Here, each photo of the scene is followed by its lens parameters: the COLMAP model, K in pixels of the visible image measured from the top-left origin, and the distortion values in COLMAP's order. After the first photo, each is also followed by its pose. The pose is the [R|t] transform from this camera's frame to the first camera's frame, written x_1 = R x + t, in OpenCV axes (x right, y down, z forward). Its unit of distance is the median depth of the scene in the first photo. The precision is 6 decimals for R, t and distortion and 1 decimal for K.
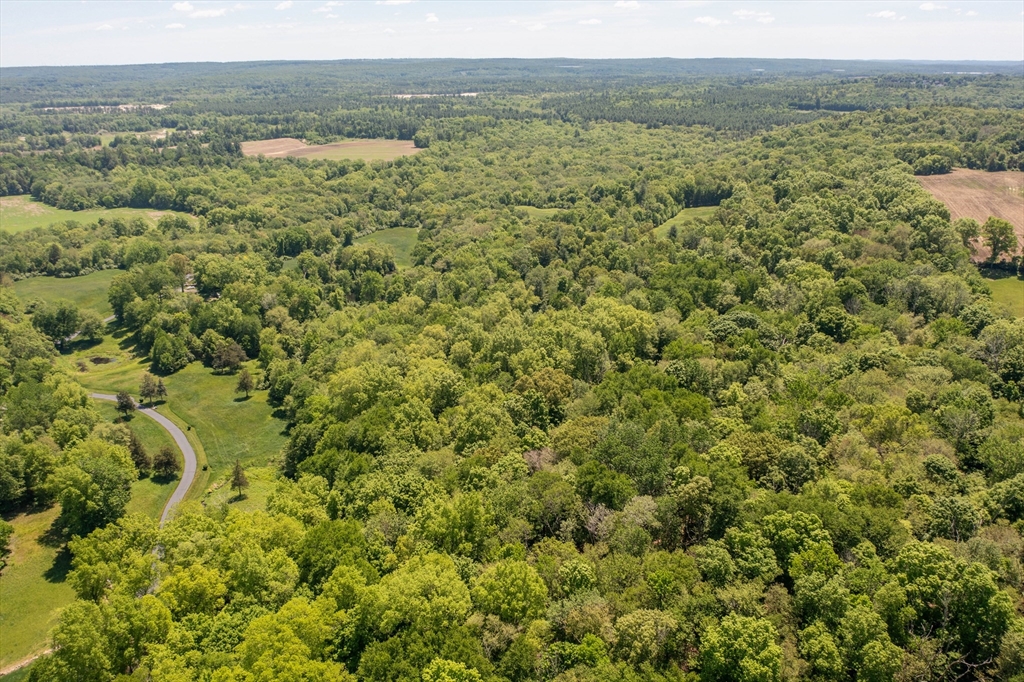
lens RADIAL K [[801.6, 0, 512.0], [0, 801.6, 341.0], [0, 0, 1]] dist [-0.034137, 0.011752]
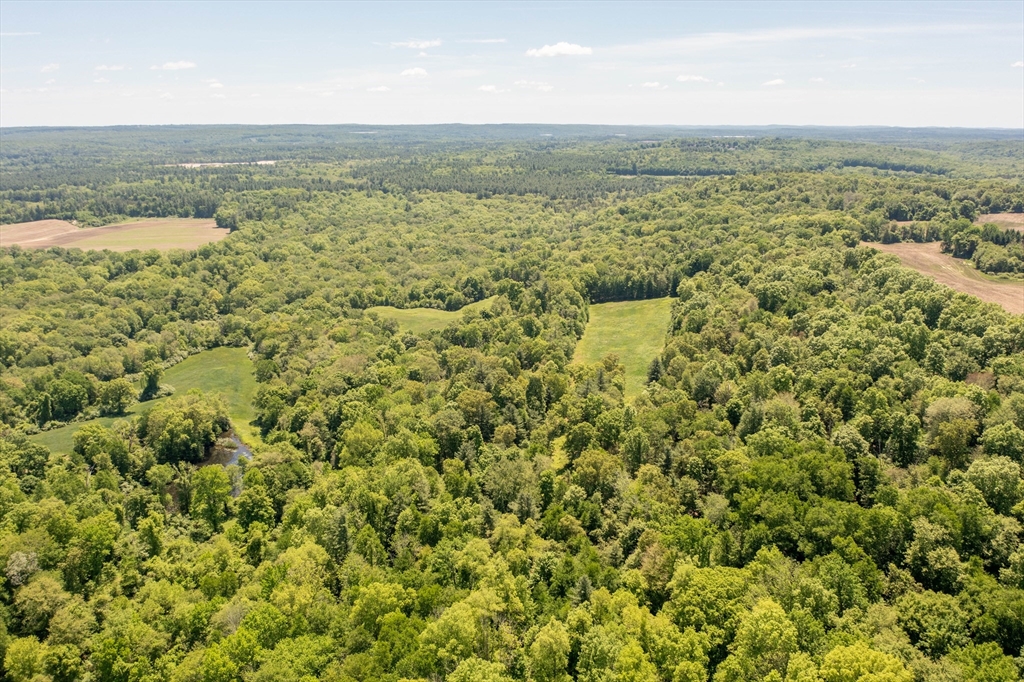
lens RADIAL K [[801.6, 0, 512.0], [0, 801.6, 341.0], [0, 0, 1]] dist [-0.034137, 0.011752]
pose [[0.968328, -0.061975, 0.241869, -0.036817], [0.080057, 0.994626, -0.065653, -0.049847], [-0.236500, 0.082937, 0.968085, 0.139477]]
